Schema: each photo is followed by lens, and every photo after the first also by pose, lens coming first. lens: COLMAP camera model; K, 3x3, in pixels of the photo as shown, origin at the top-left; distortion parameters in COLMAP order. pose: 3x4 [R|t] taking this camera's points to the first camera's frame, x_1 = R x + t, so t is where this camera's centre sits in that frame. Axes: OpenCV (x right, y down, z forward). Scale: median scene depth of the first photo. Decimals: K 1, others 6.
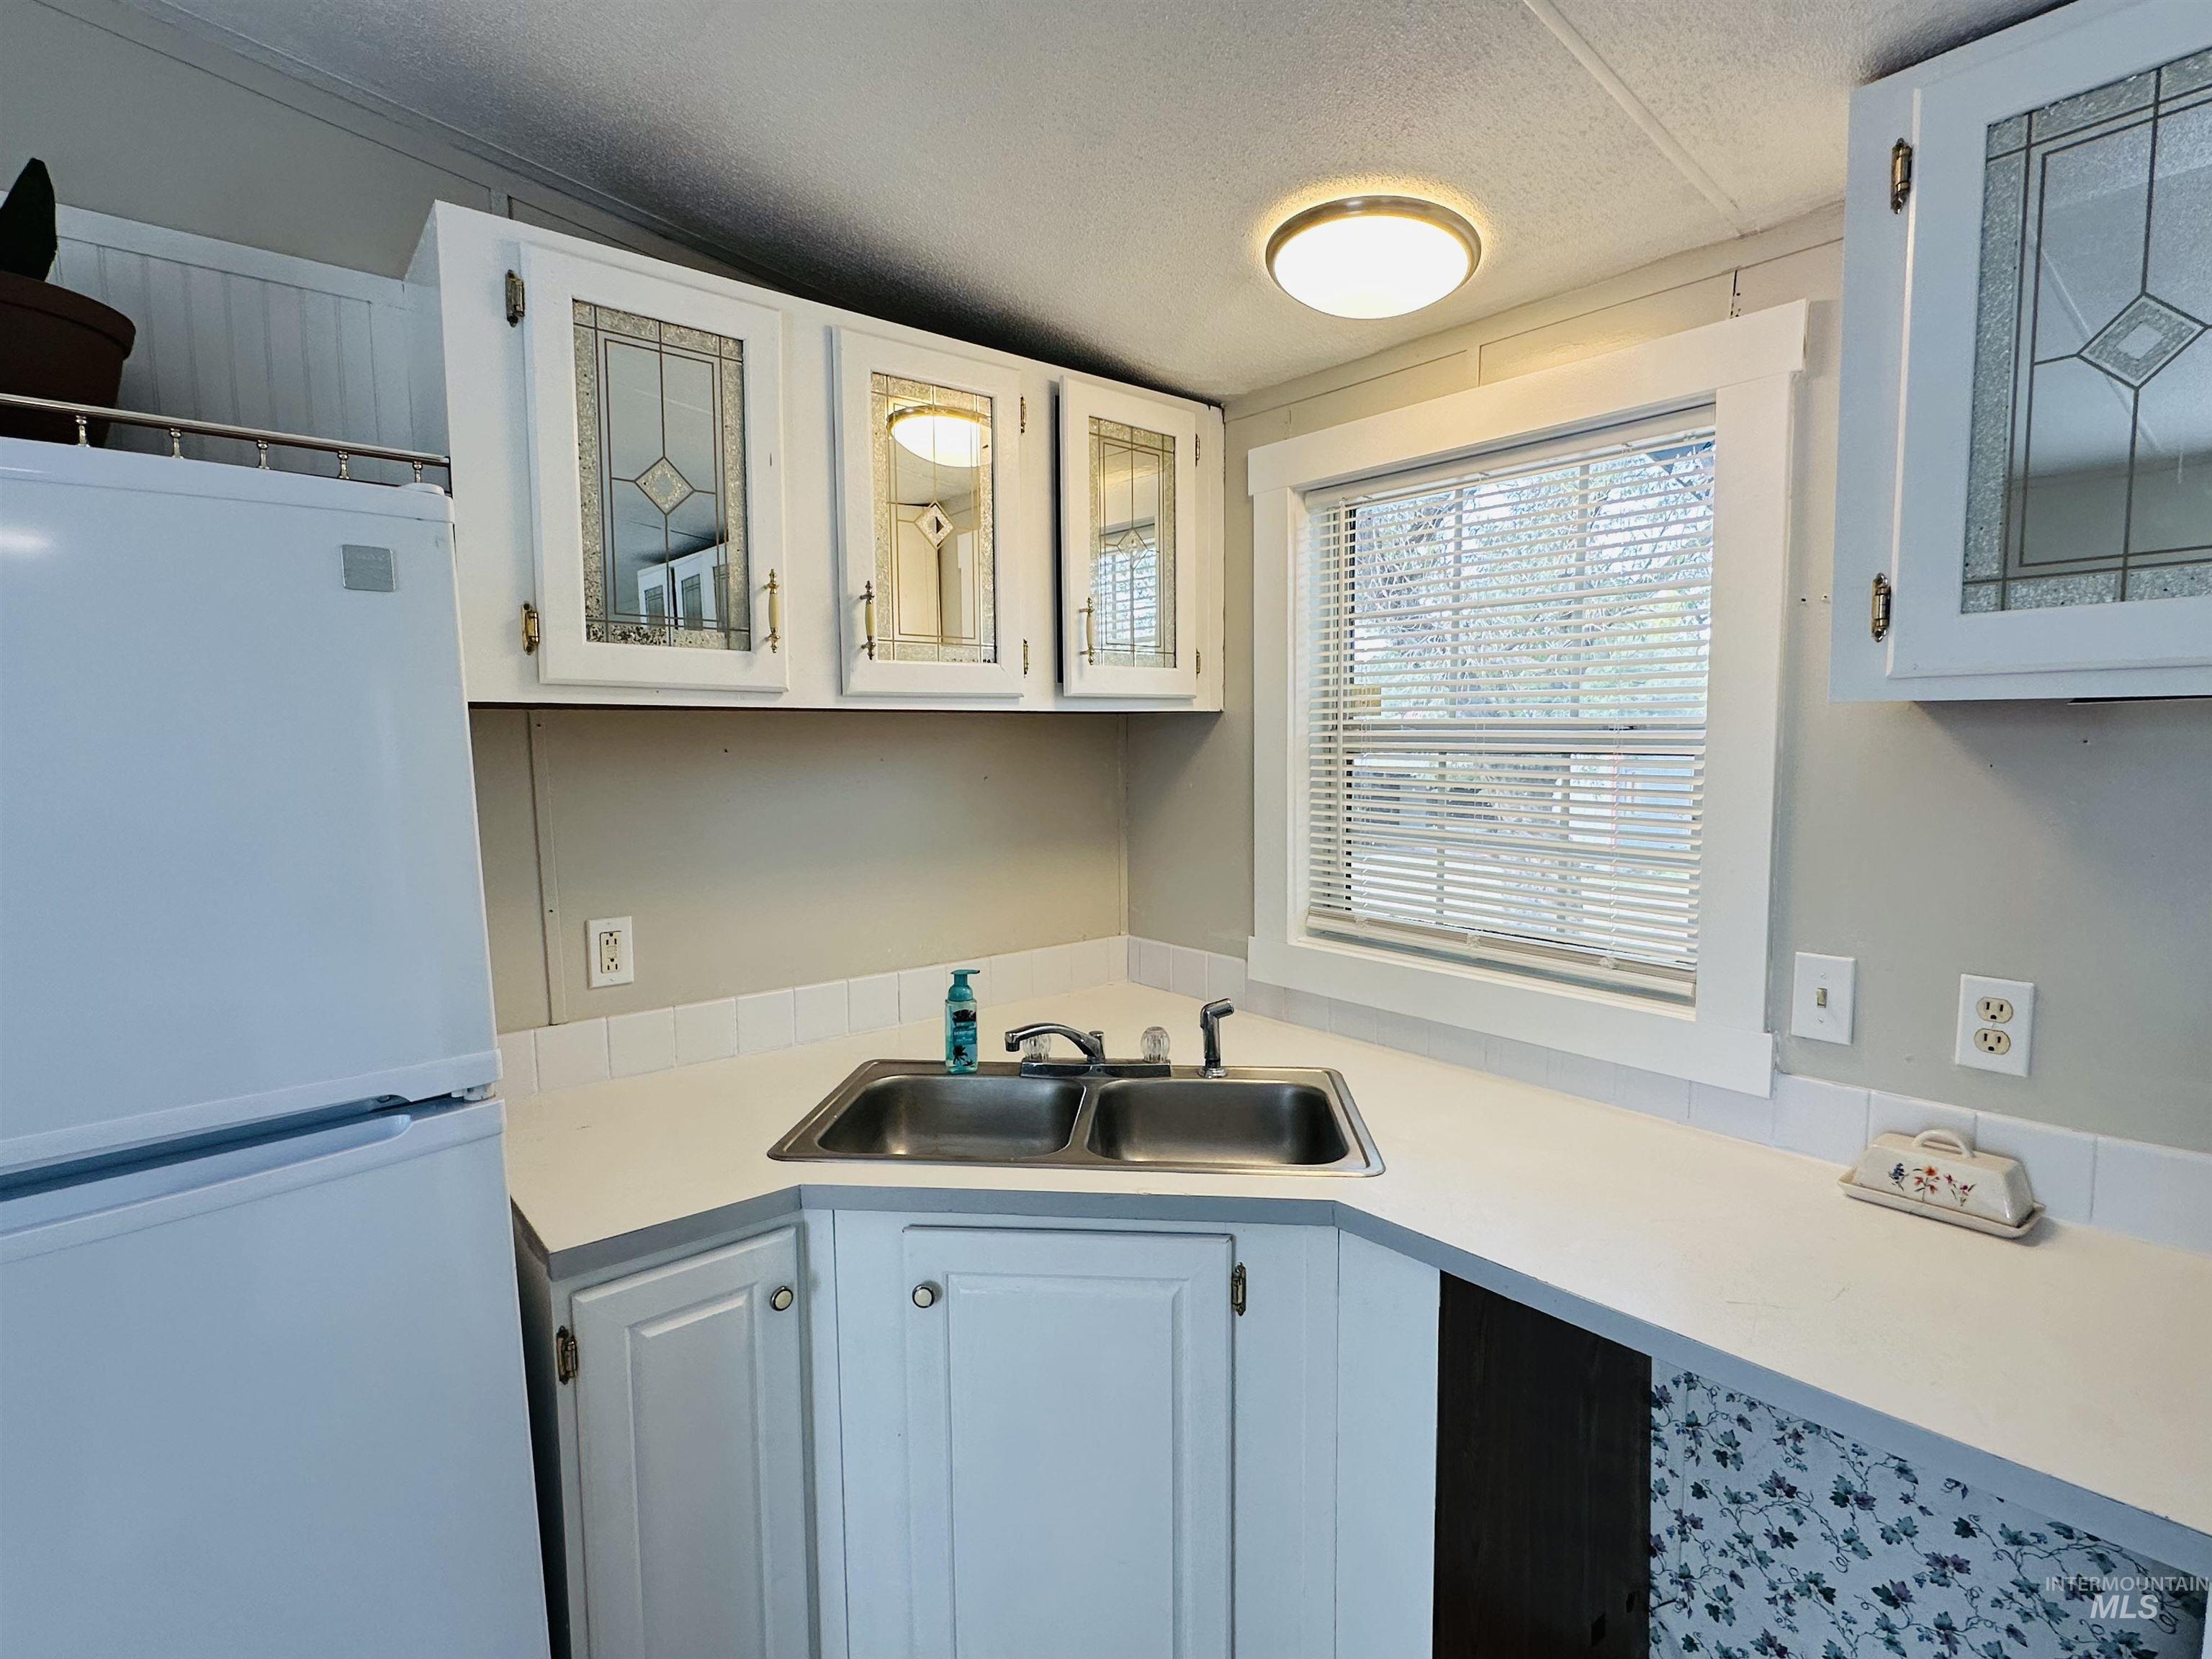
lens RADIAL K [[1065.8, 0, 1116.8], [0, 1065.8, 836.6], [0, 0, 1]] dist [-0.002122, 0.000786]
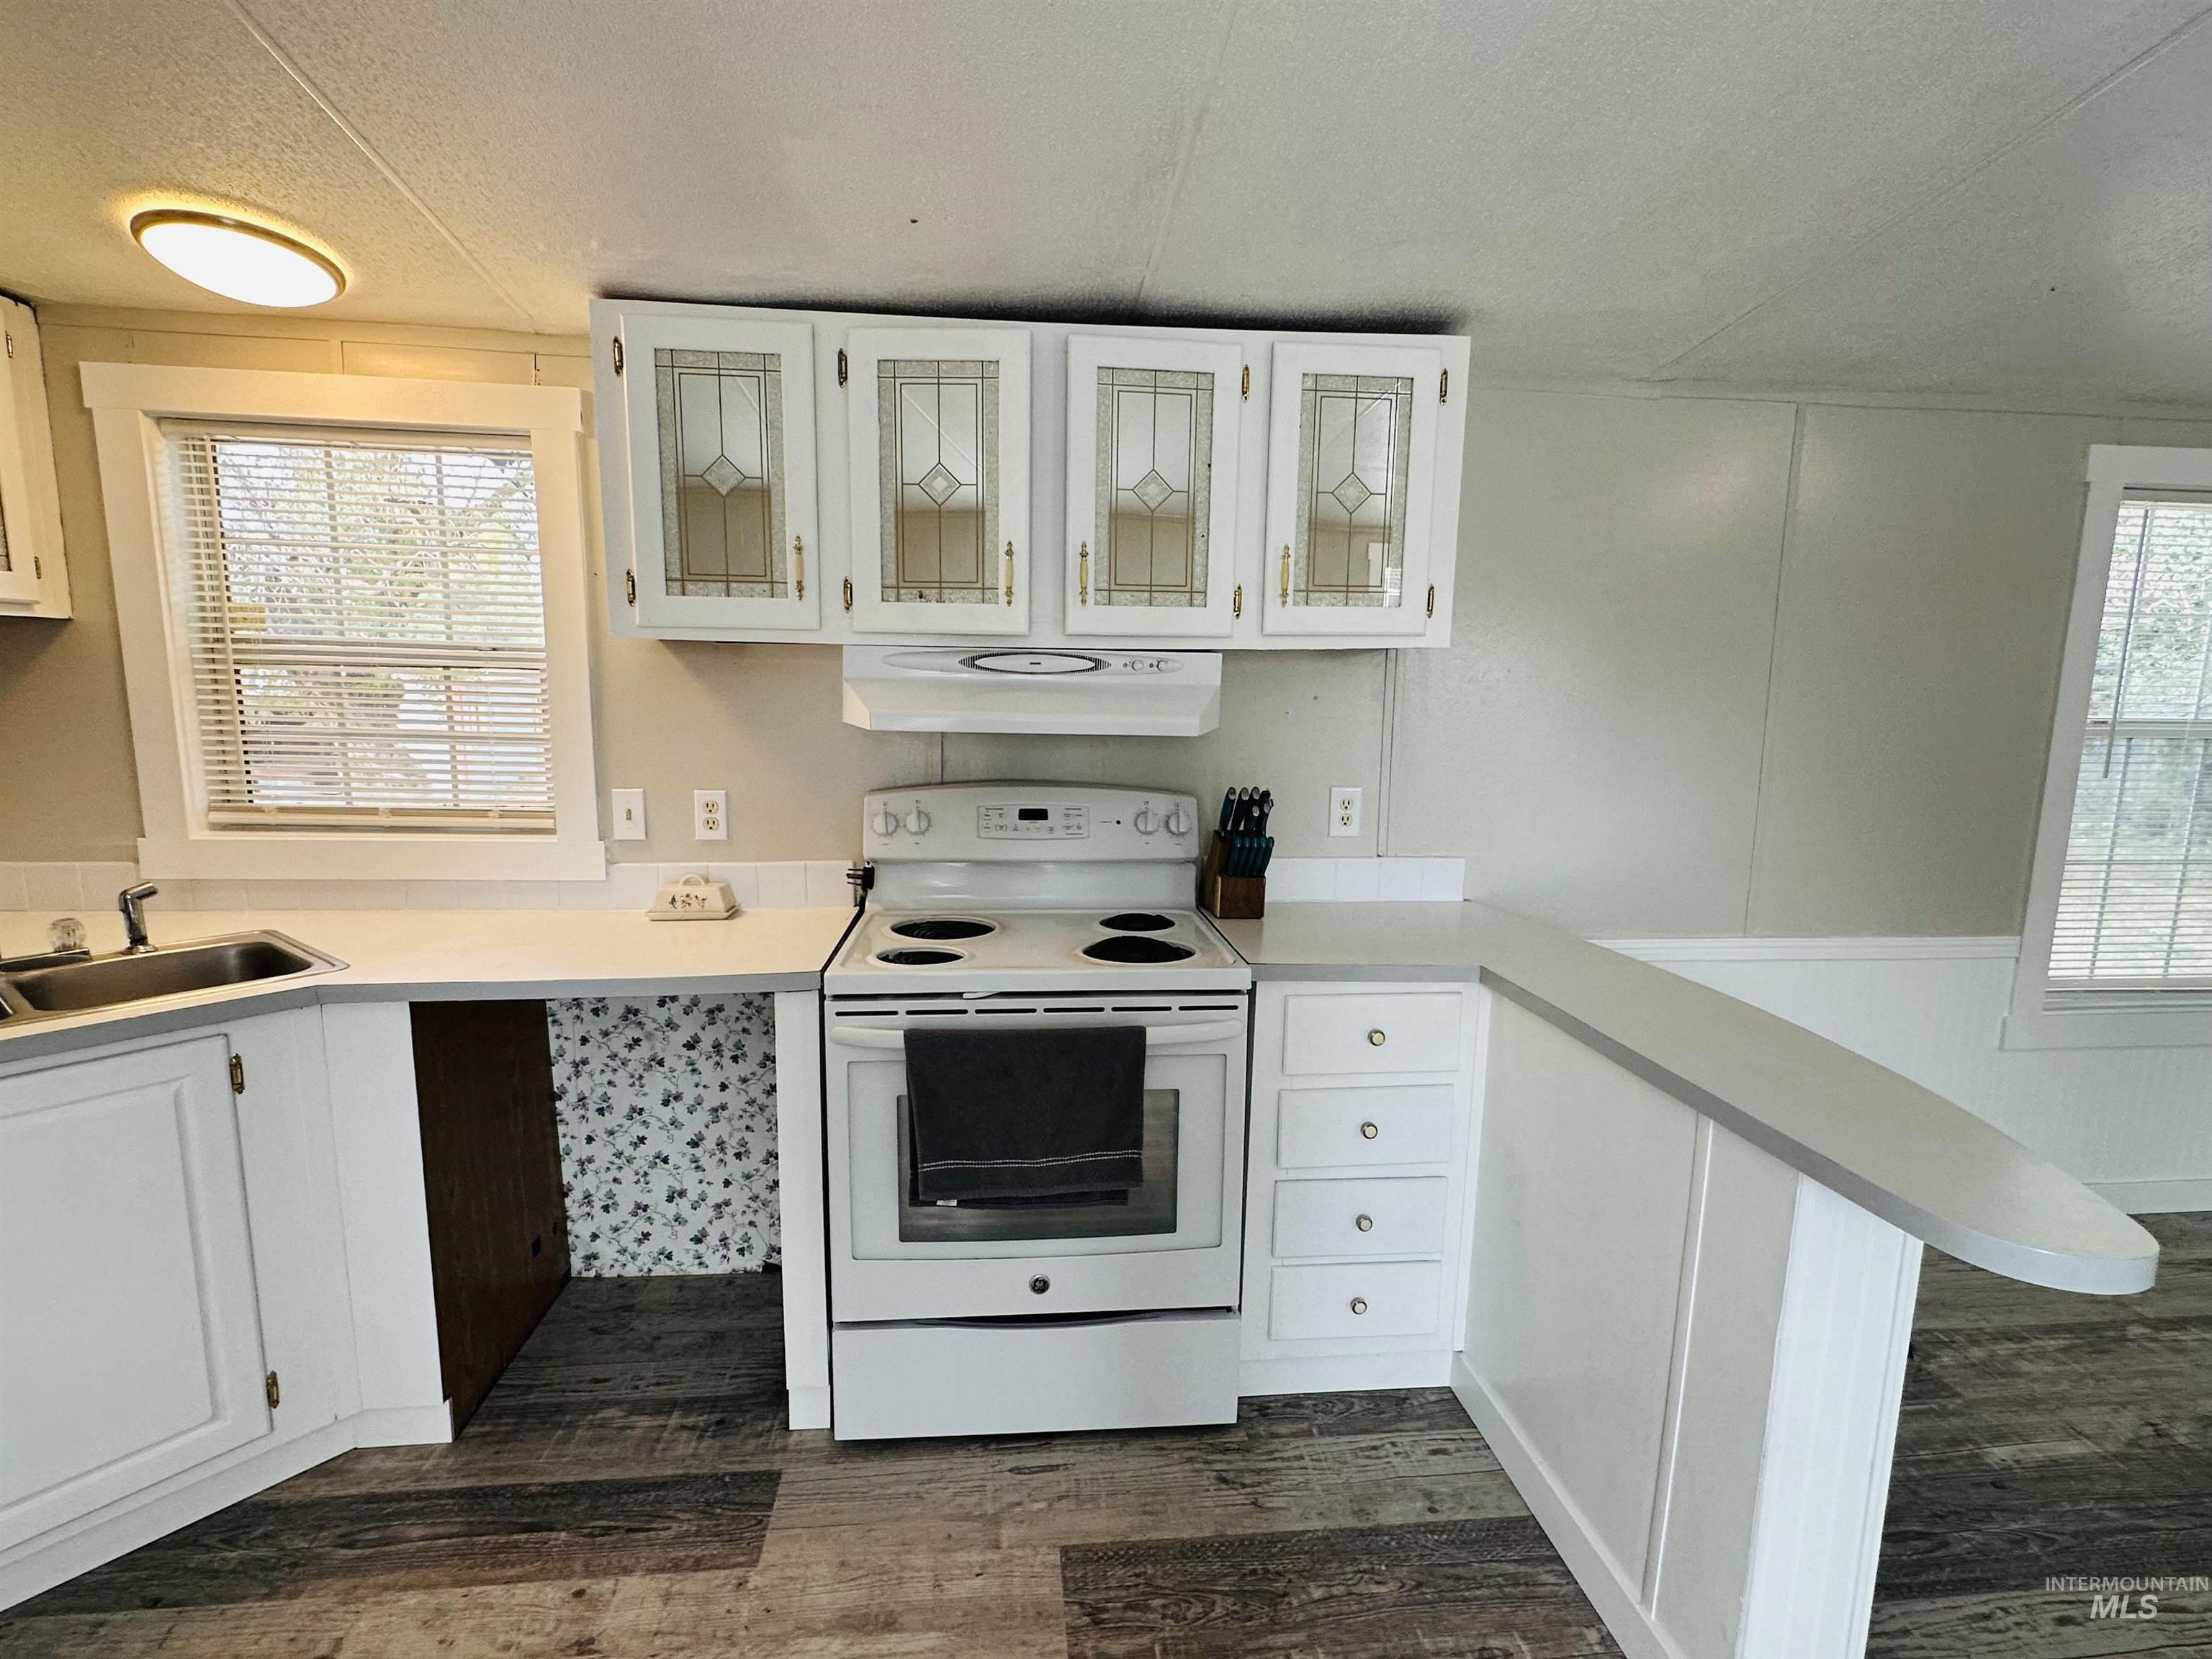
lens RADIAL K [[1060.9, 0, 1085.3], [0, 1060.9, 844.2], [0, 0, 1]] dist [-0.004855, 0.000052]
pose [[0.564106, -0.109779, 0.818372, -0.271941], [0.051629, 0.993873, 0.097734, 0.062082], [-0.824087, -0.012881, 0.566317, -0.481893]]
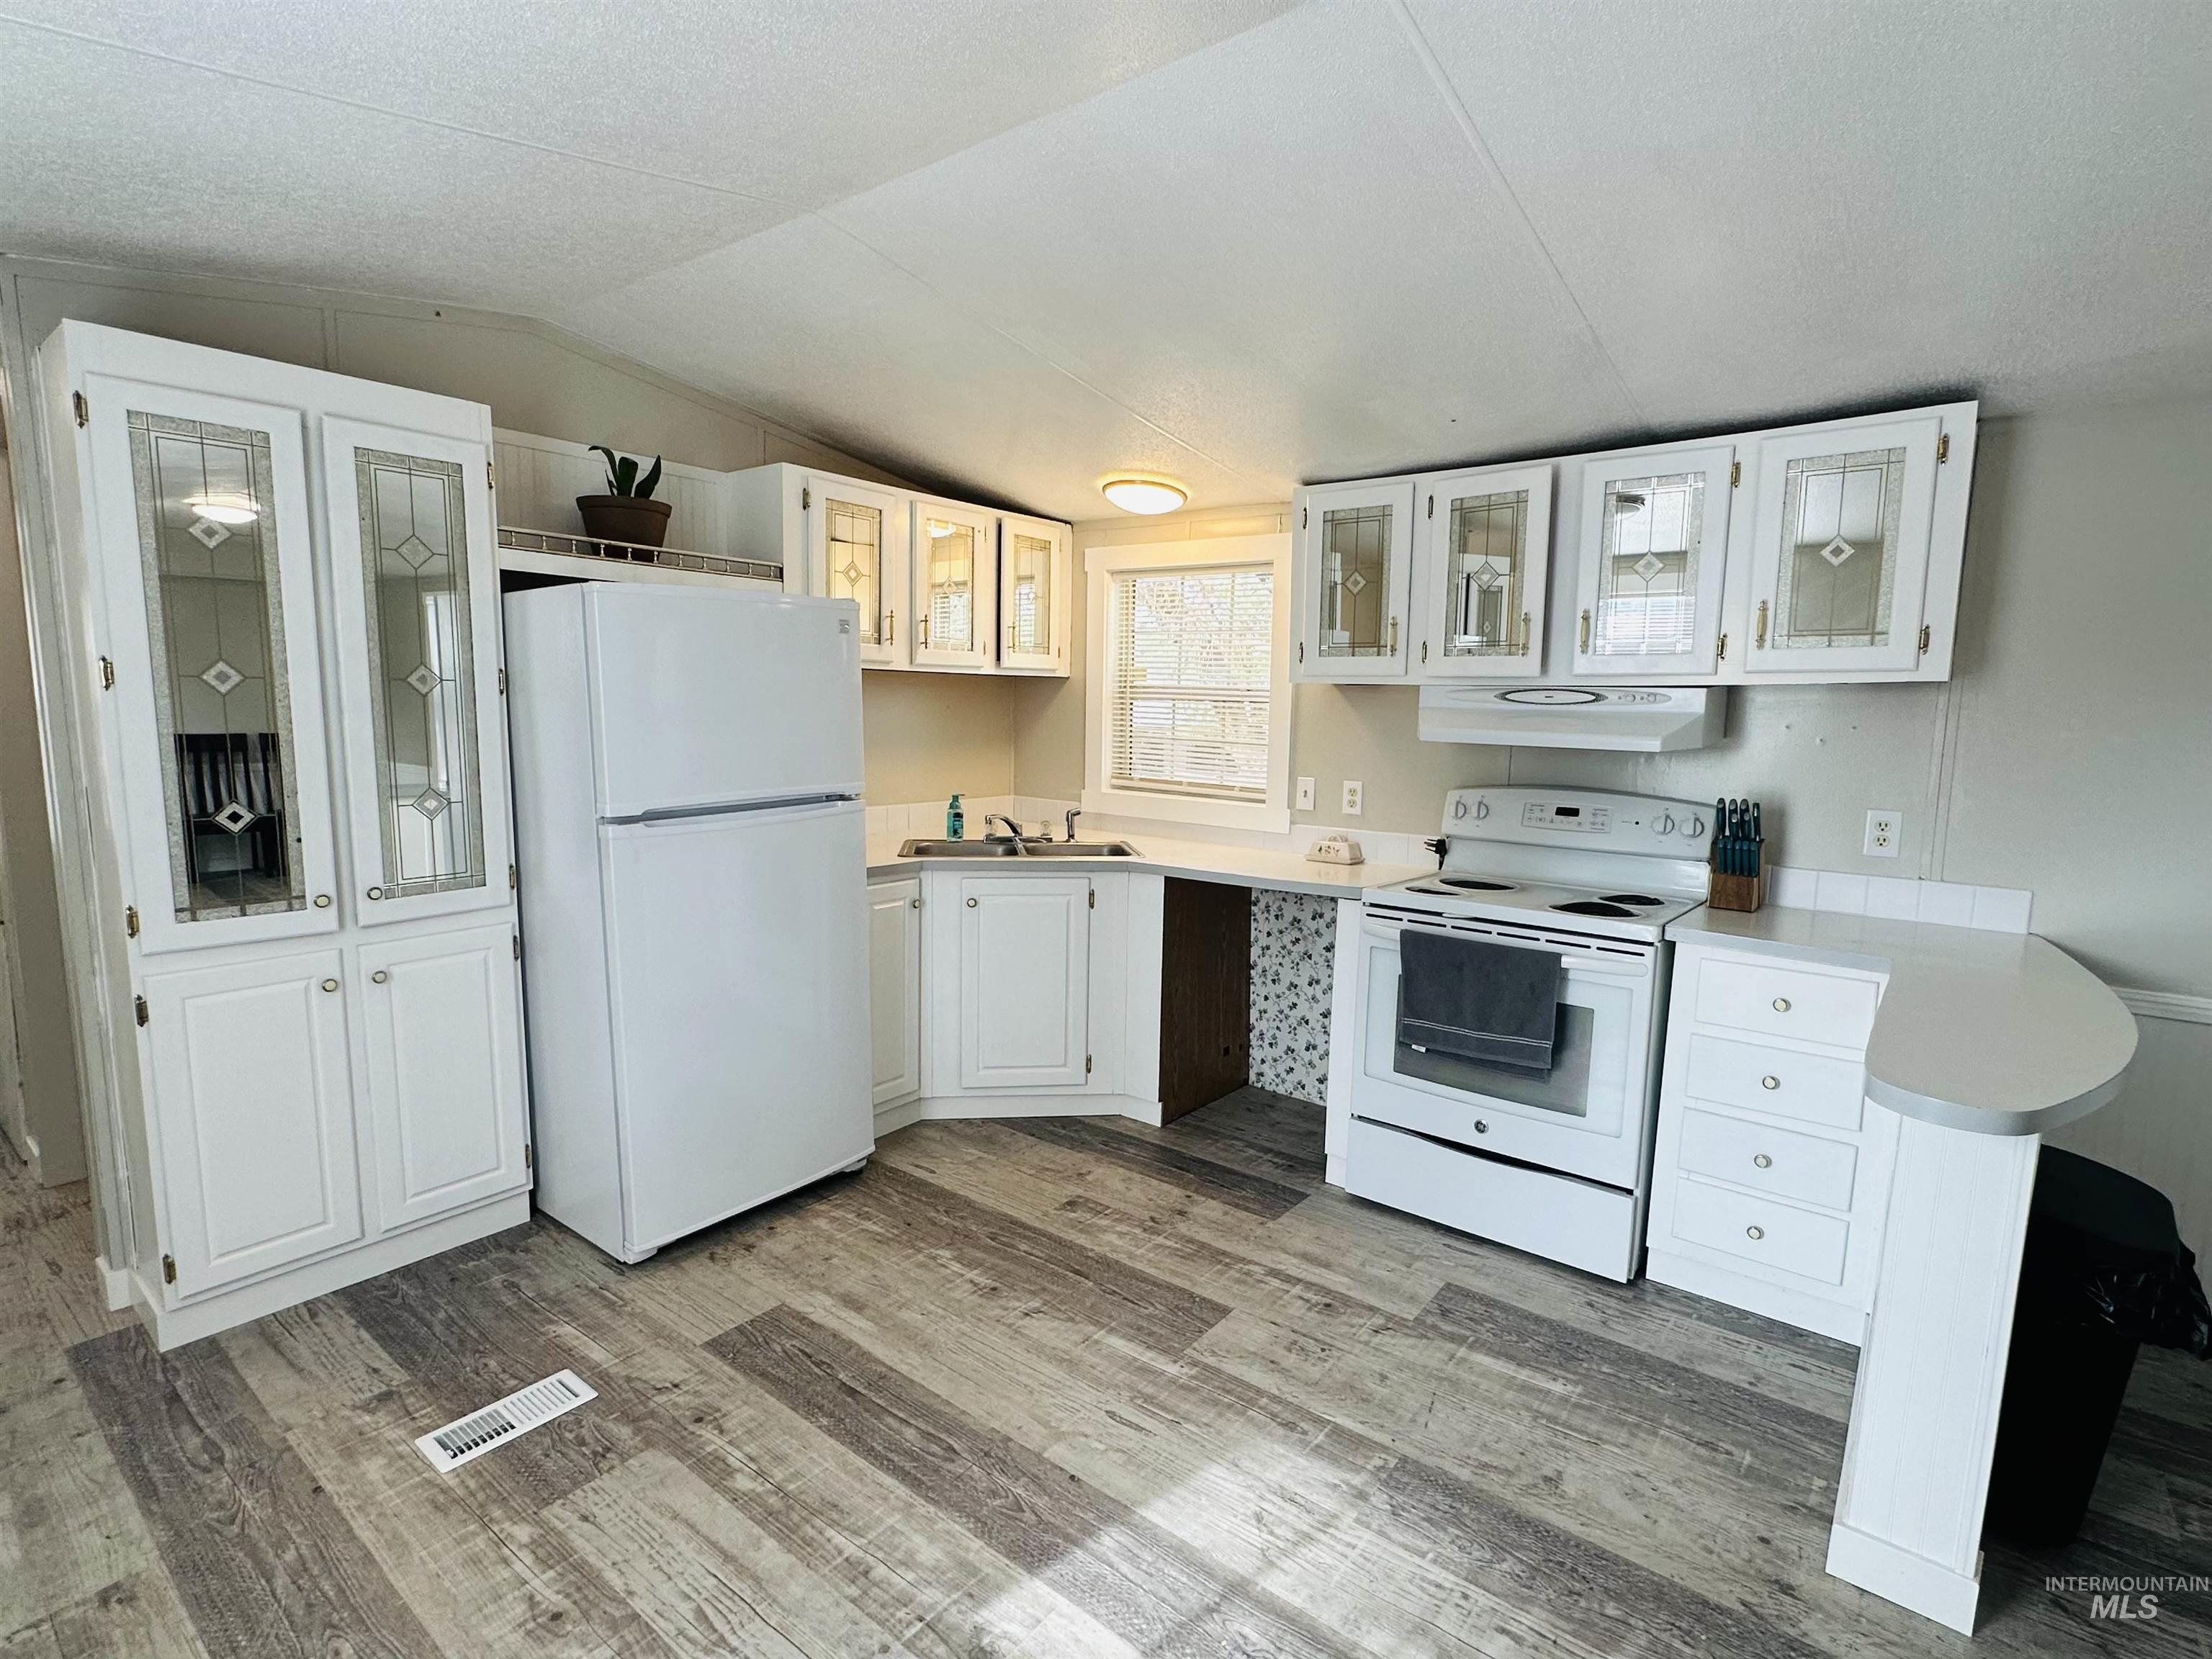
lens RADIAL K [[1059.7, 0, 1121.4], [0, 1059.7, 852.7], [0, 0, 1]] dist [0.000032, 0.000431]
pose [[0.976069, -0.000804, 0.217460, -0.321372], [-0.010613, 0.998625, 0.051329, 0.145811], [-0.217202, -0.052409, 0.974719, -1.310909]]
